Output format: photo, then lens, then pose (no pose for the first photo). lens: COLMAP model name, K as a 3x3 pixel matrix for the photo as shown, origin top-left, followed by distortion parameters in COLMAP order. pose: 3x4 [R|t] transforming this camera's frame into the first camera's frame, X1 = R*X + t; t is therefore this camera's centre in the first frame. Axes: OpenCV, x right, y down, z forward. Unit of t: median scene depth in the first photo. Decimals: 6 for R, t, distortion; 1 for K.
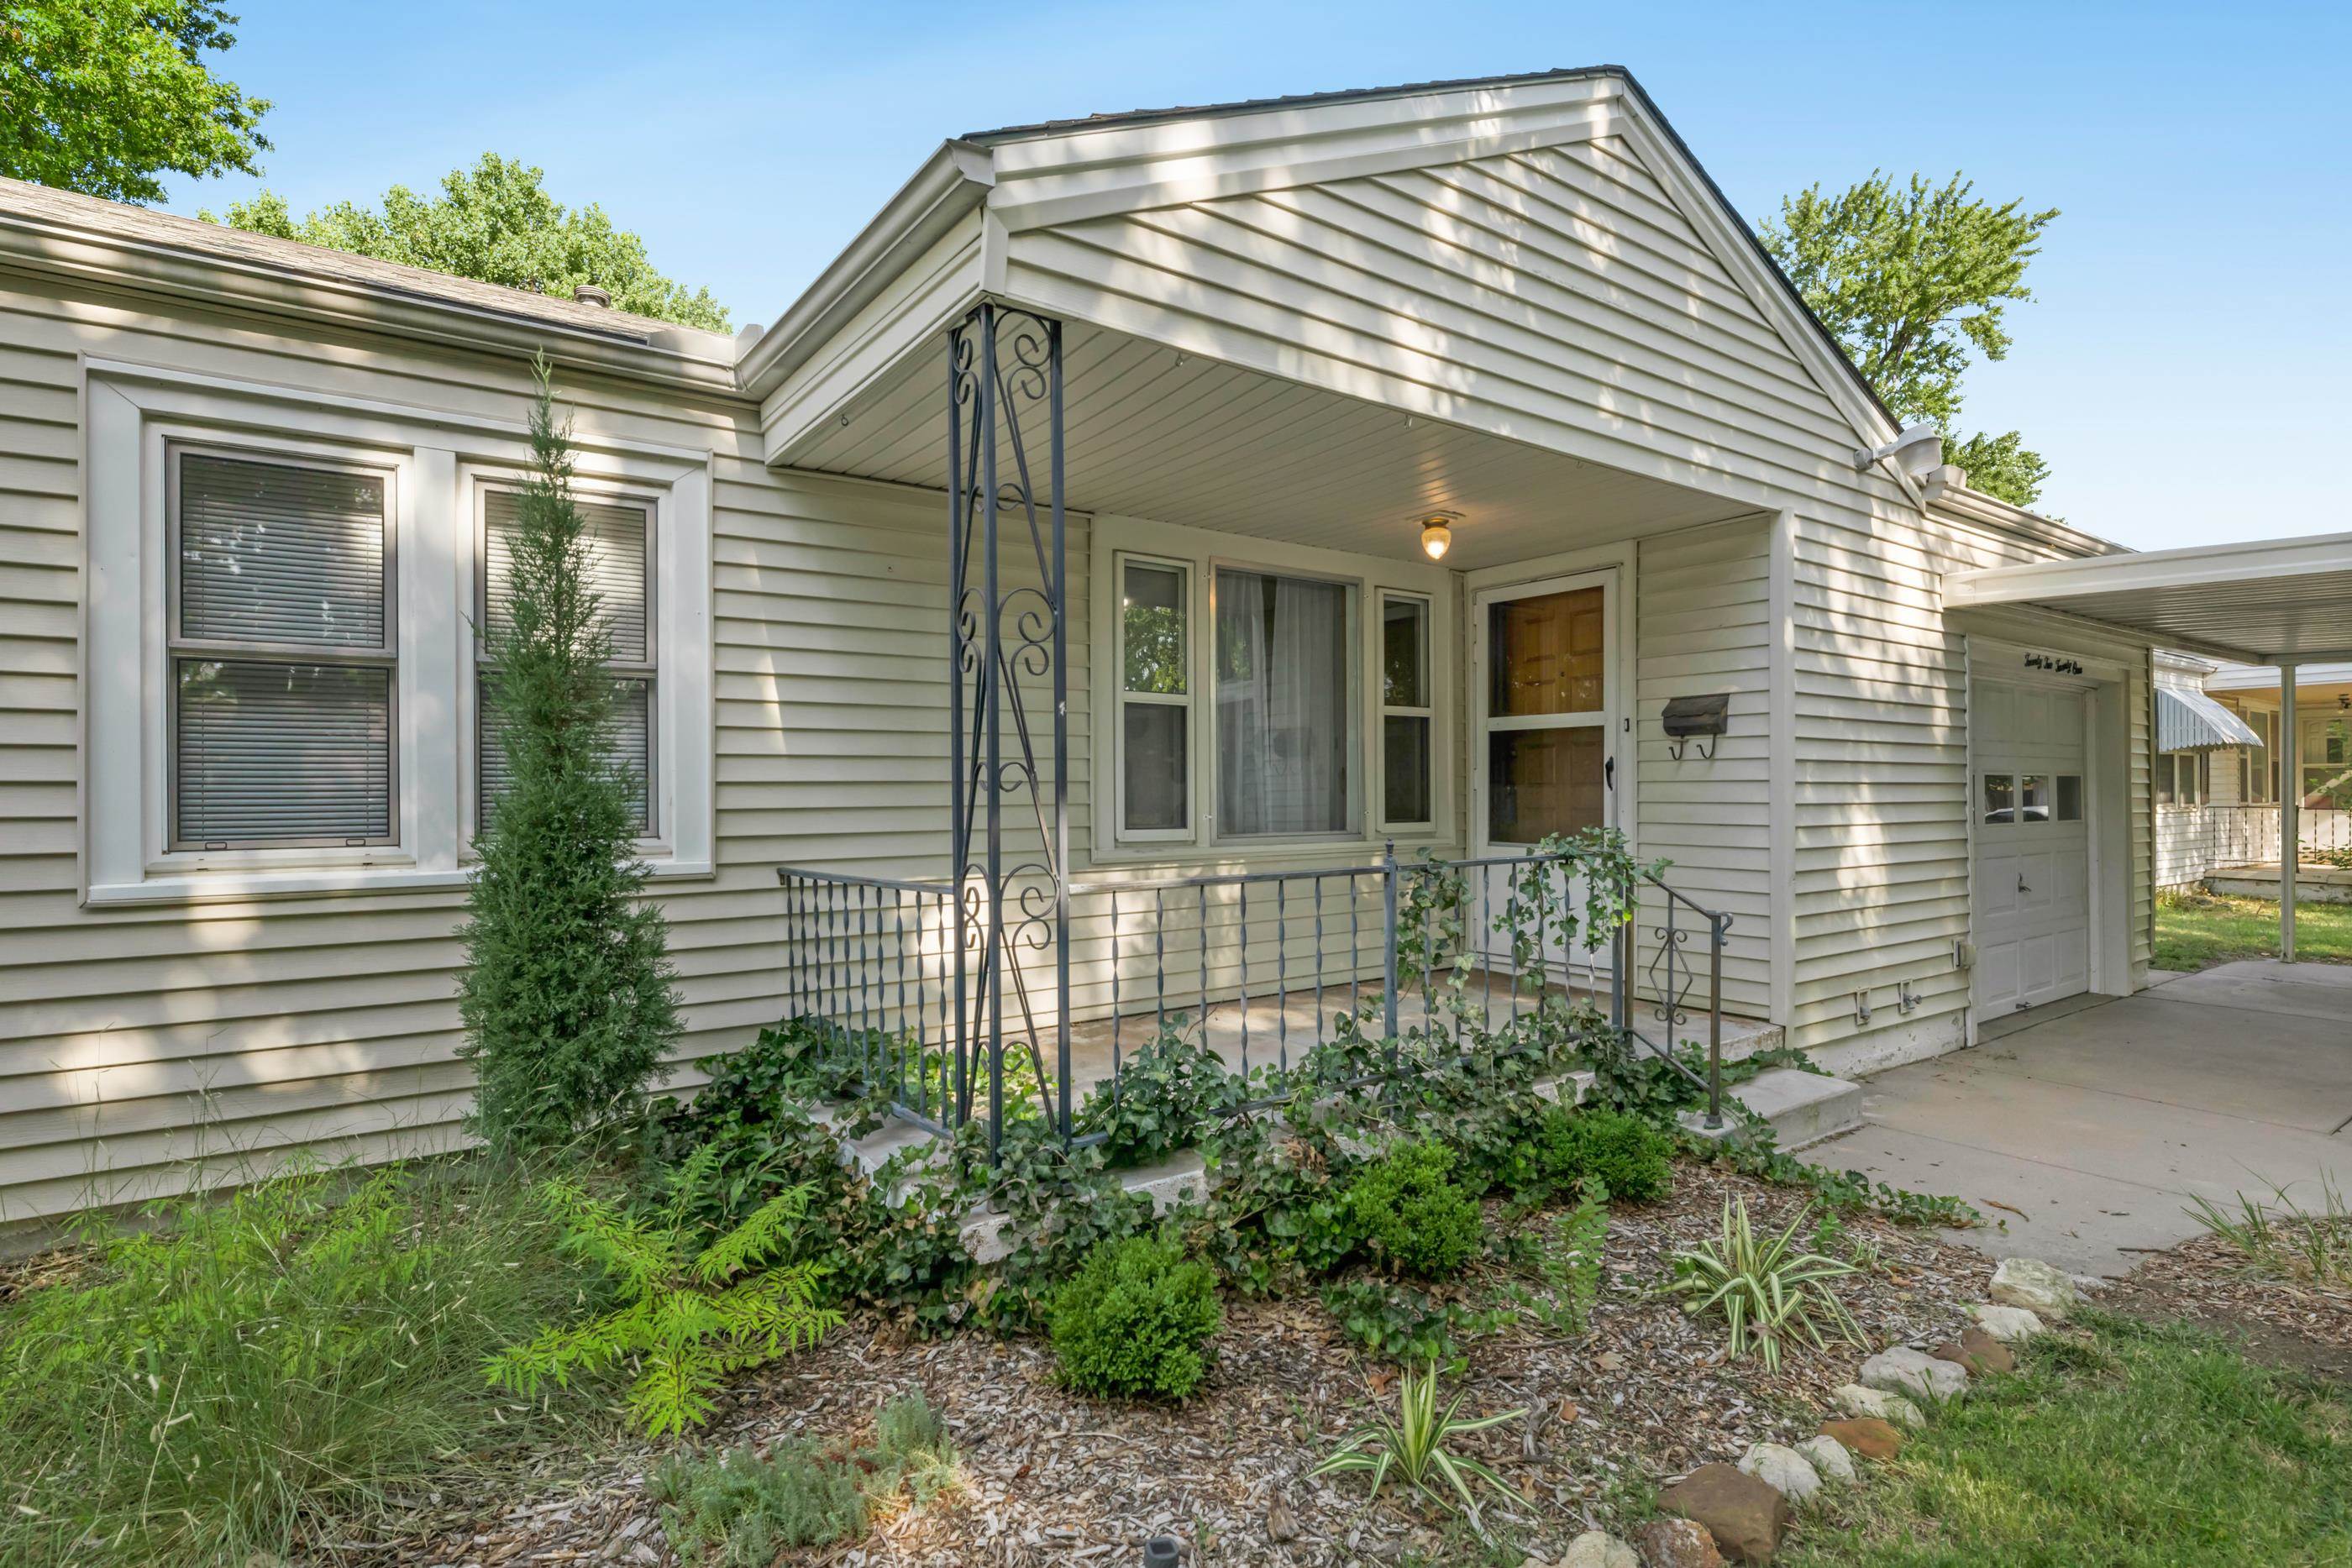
lens RADIAL K [[1166.3, 0, 1176.0], [0, 1166.3, 784.0], [0, 0, 1]] dist [0.000131, -0.000130]
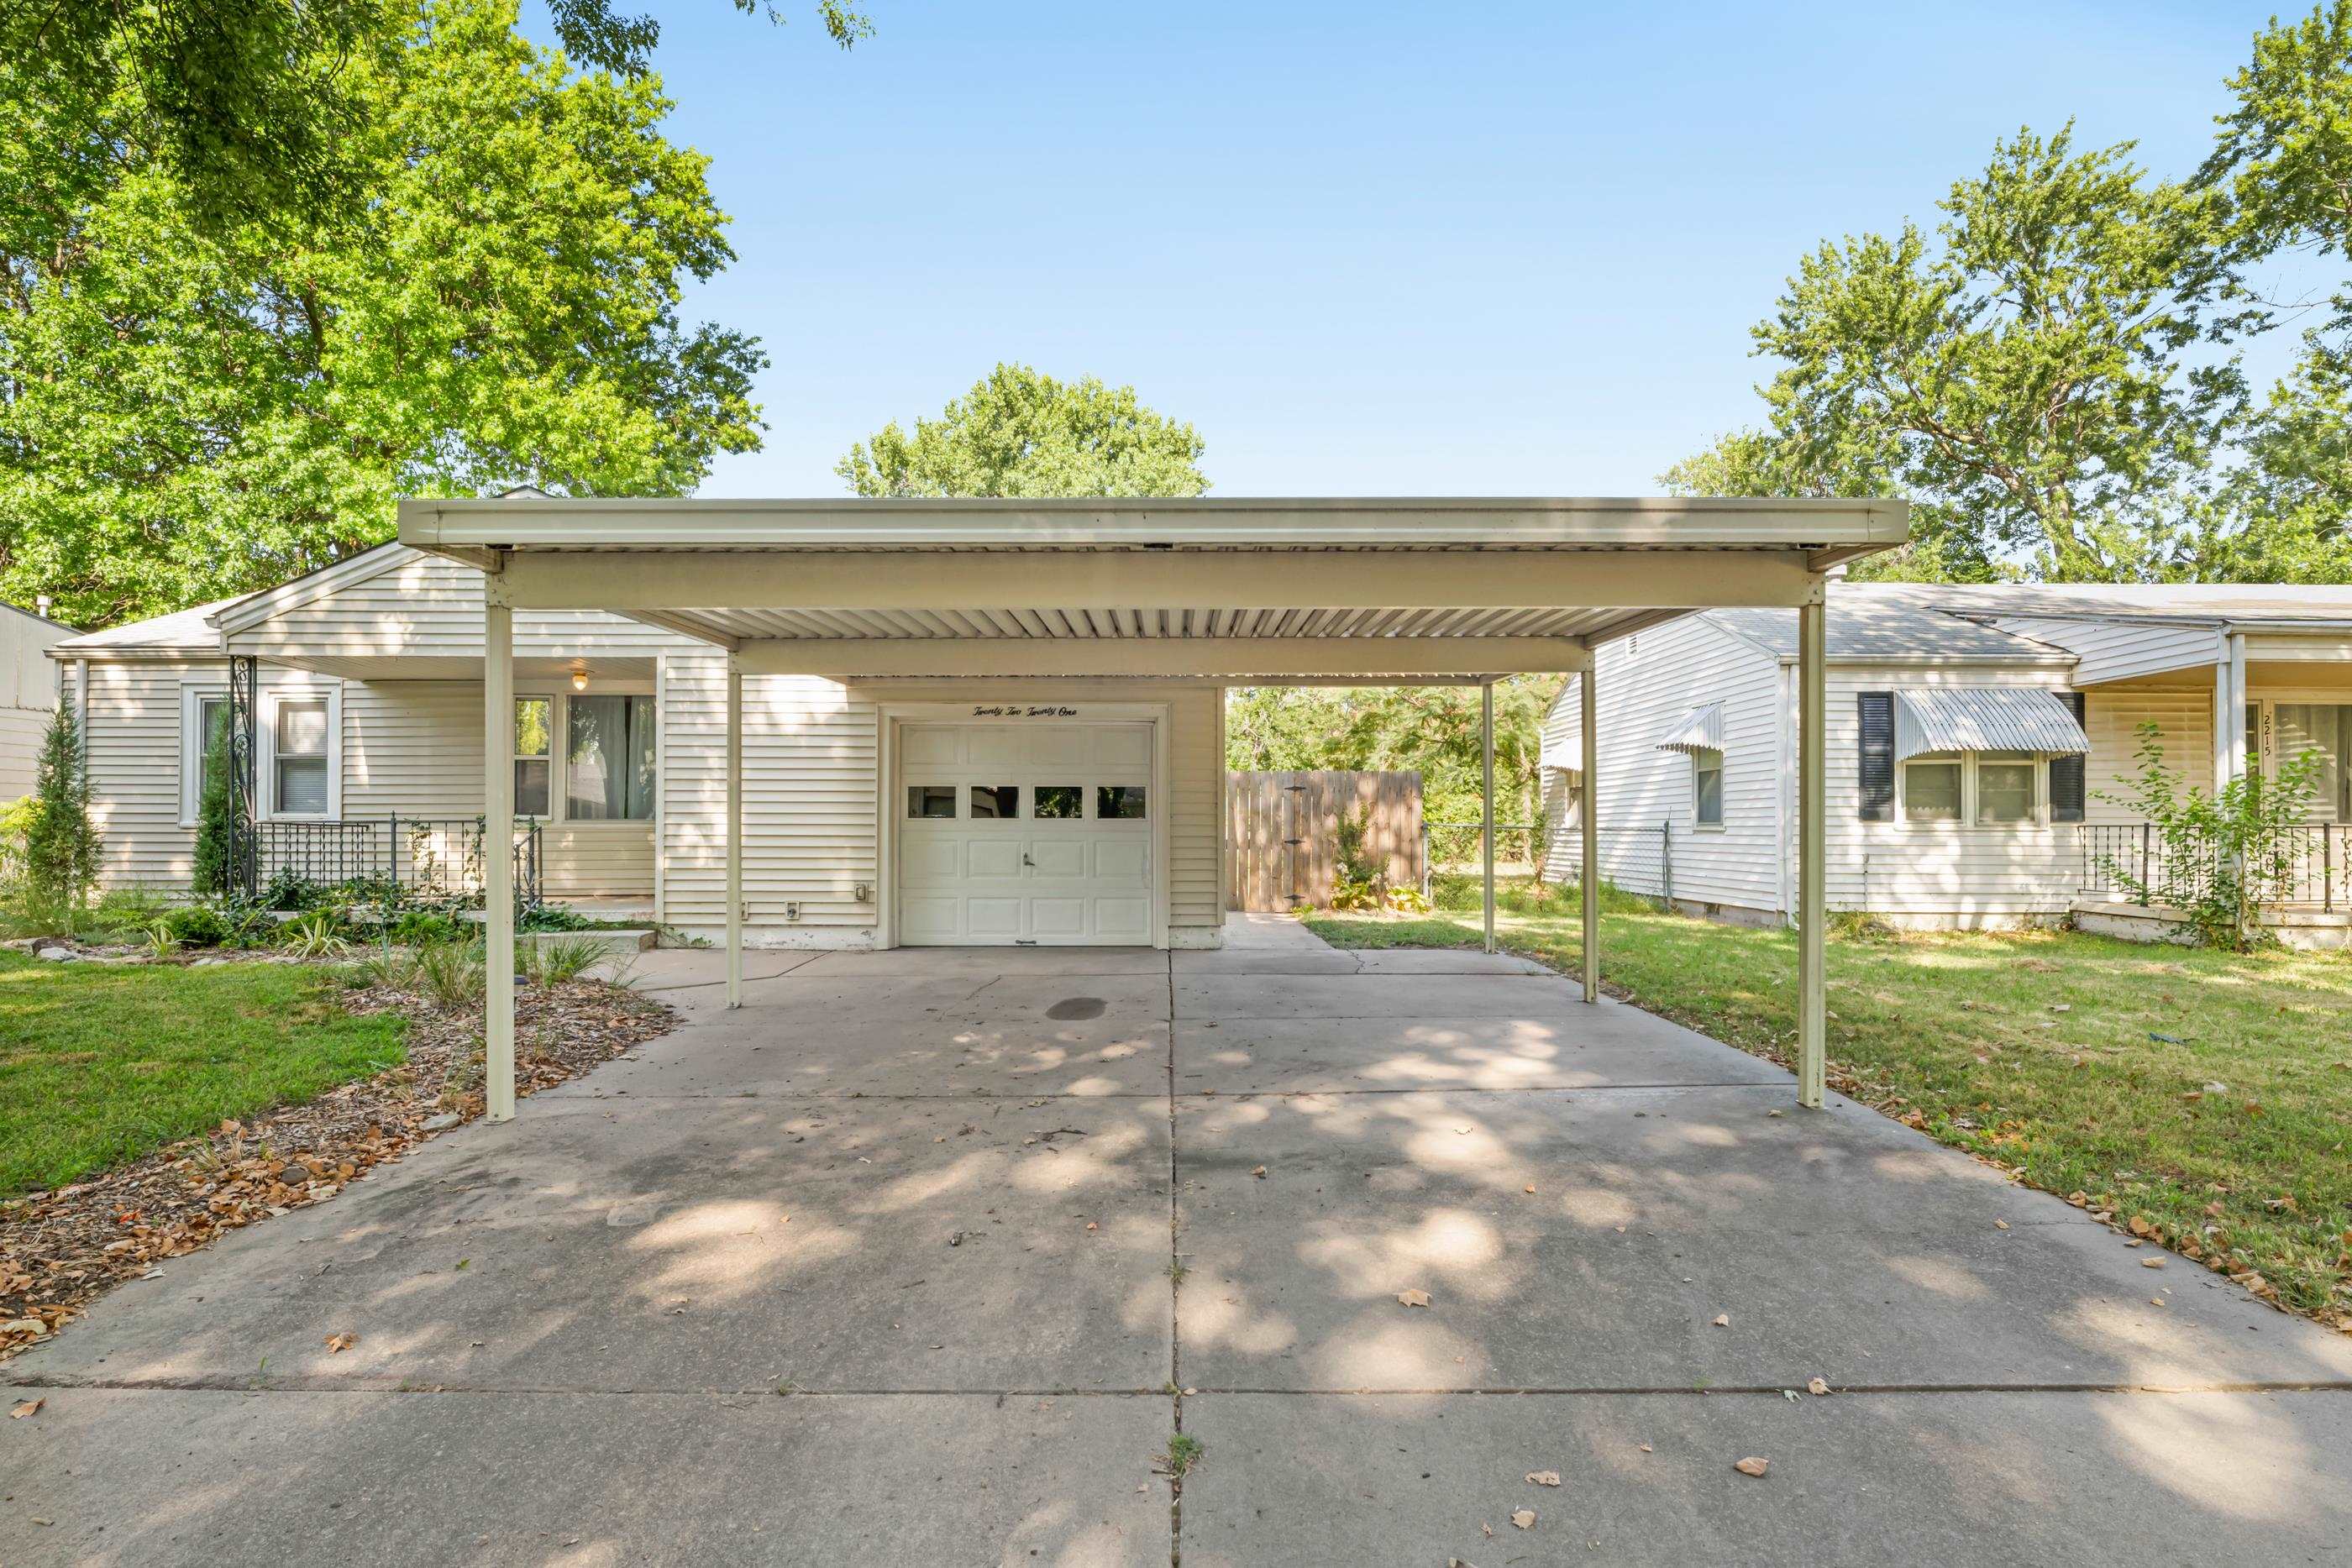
lens RADIAL K [[1195.8, 0, 1175.7], [0, 1195.8, 827.7], [0, 0, 1]] dist [0.015253, 0.000072]
pose [[0.811951, 0.002258, -0.583722, 2.354212], [-0.001087, 0.999997, 0.002356, 0.055920], [0.583725, -0.001279, 0.811950, -0.167211]]
